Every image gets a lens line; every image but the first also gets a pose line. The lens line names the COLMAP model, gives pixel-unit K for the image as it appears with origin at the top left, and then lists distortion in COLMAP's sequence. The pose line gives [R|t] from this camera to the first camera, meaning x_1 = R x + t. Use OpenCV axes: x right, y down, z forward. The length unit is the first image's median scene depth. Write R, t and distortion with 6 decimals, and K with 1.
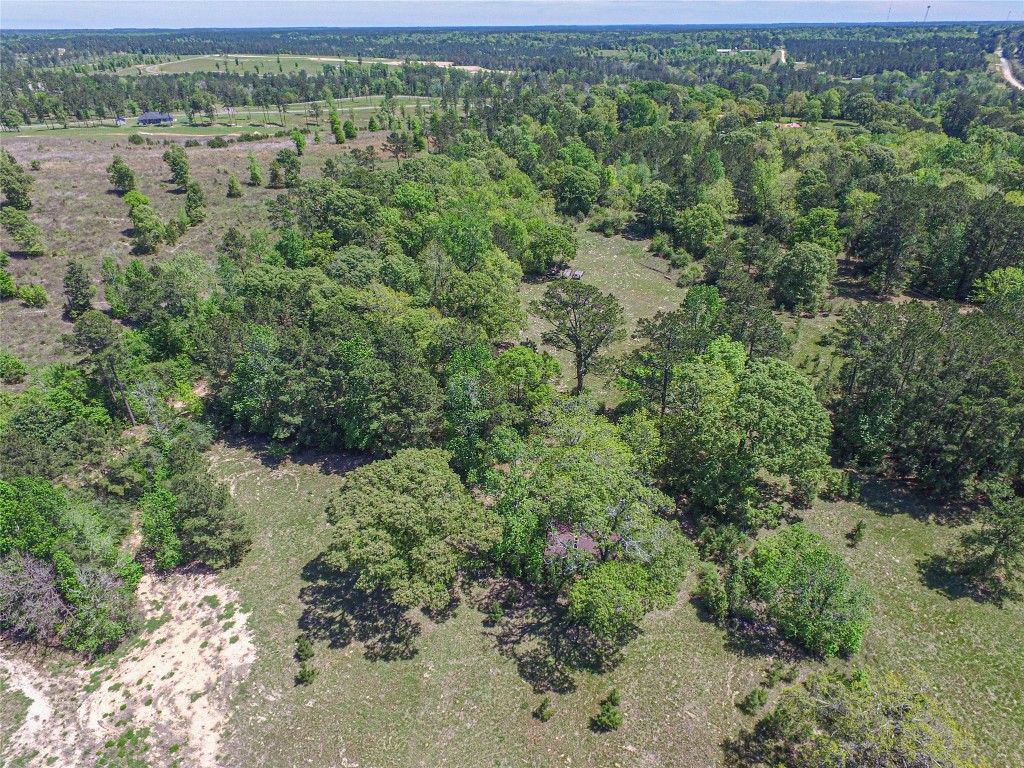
lens RADIAL K [[621.2, 0, 513.2], [0, 621.2, 381.1], [0, 0, 1]] dist [-0.013345, 0.014289]
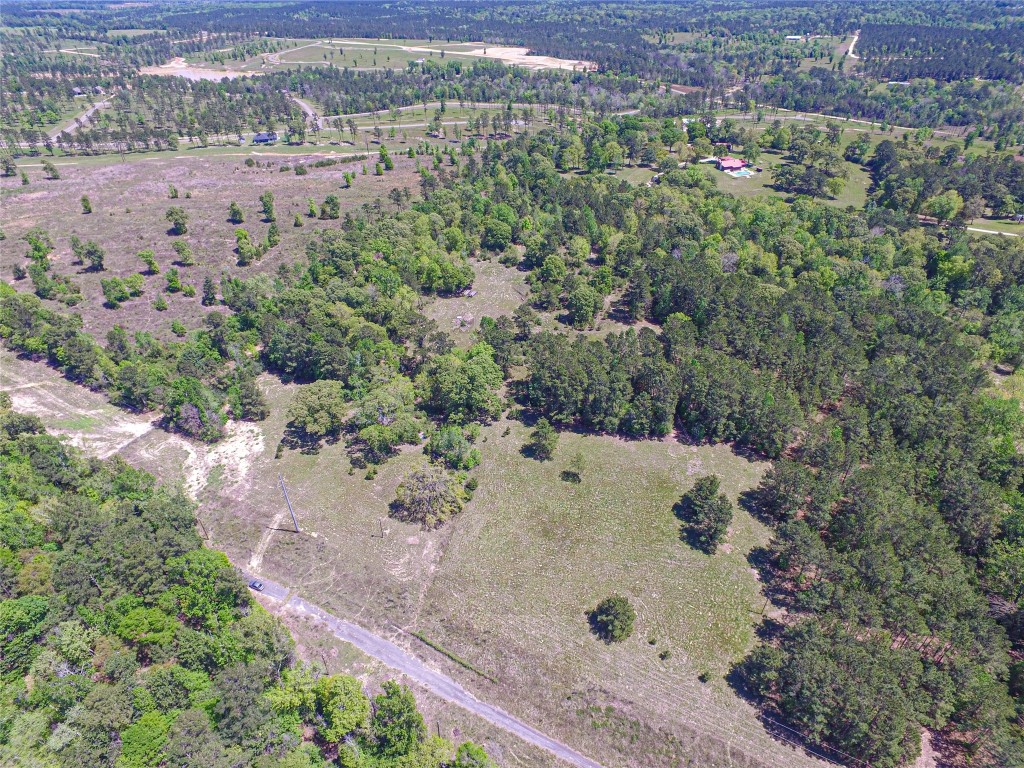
lens RADIAL K [[599.1, 0, 512.0], [0, 599.1, 384.0], [0, 0, 1]] dist [-0.007519, 0.009796]
pose [[0.986854, 0.085800, -0.136958, 0.717756], [-0.074788, 0.993687, 0.083627, -0.105427], [0.143268, -0.072285, 0.987041, -1.025139]]
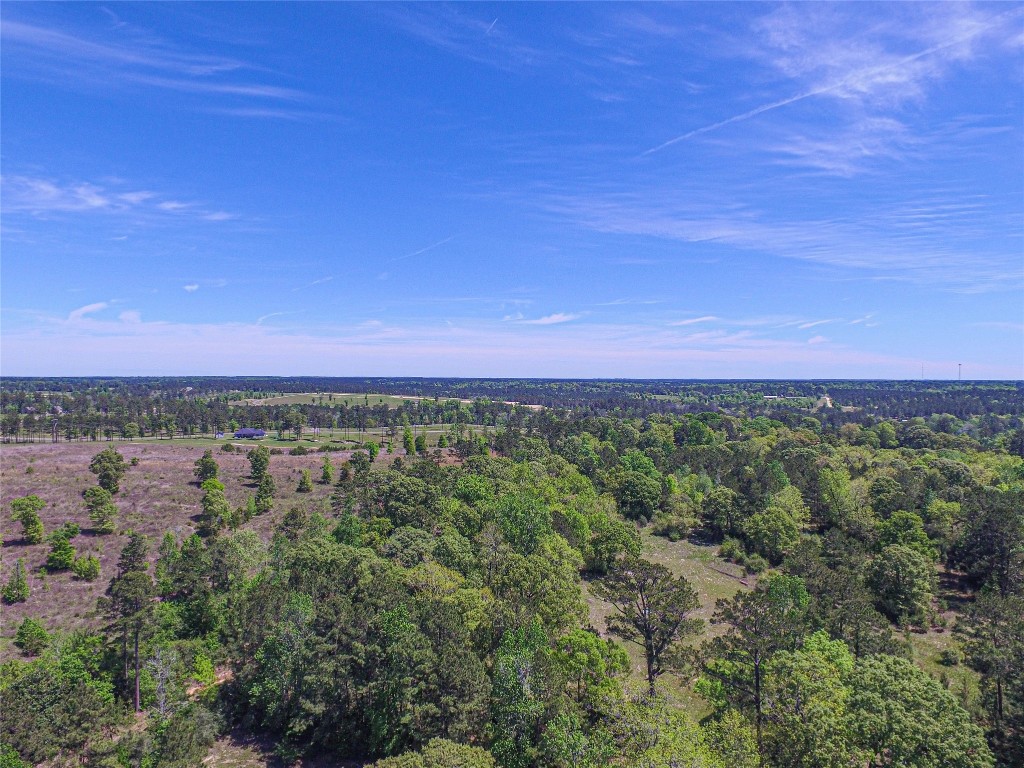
lens RADIAL K [[631.3, 0, 512.2], [0, 631.3, 380.4], [0, 0, 1]] dist [-0.014599, 0.015753]
pose [[0.995201, 0.012813, -0.097009, -0.003721], [-0.059152, 0.868514, -0.492123, 0.075966], [0.077948, 0.495499, 0.865104, 0.042824]]
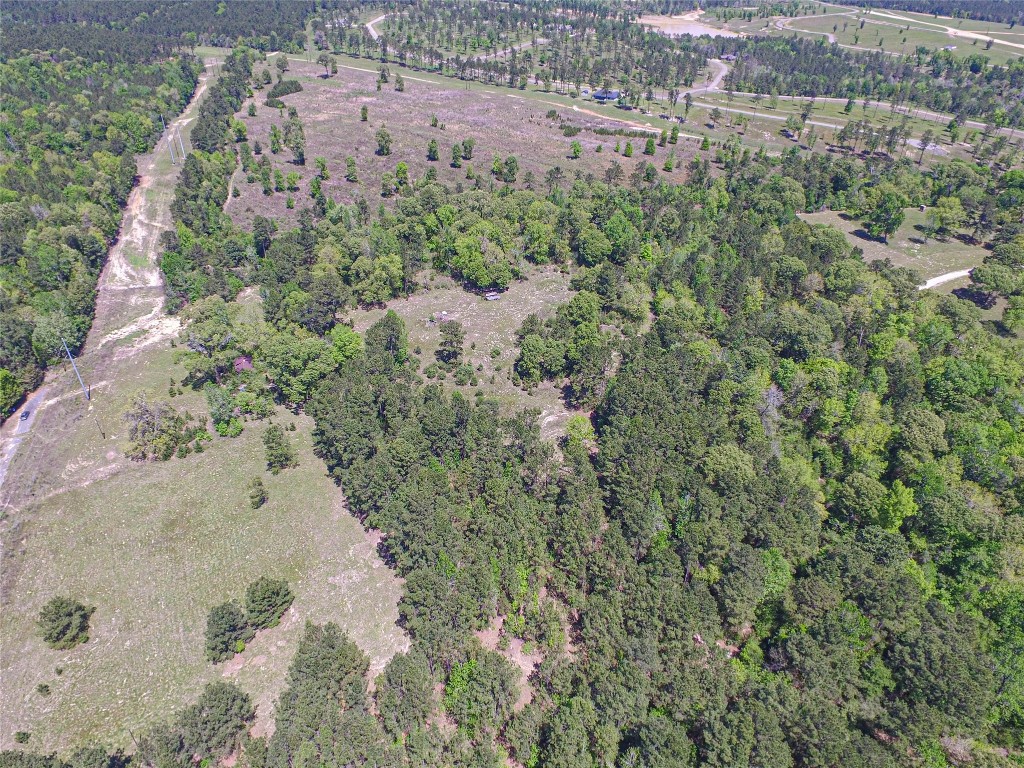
lens RADIAL K [[667.3, 0, 508.4], [0, 667.3, 385.3], [0, 0, 1]] dist [-0.002592, 0.004908]
pose [[0.548933, 0.490929, -0.676507, 1.995949], [-0.441133, 0.857608, 0.264404, -0.659469], [0.709981, 0.153289, 0.687335, -0.048694]]
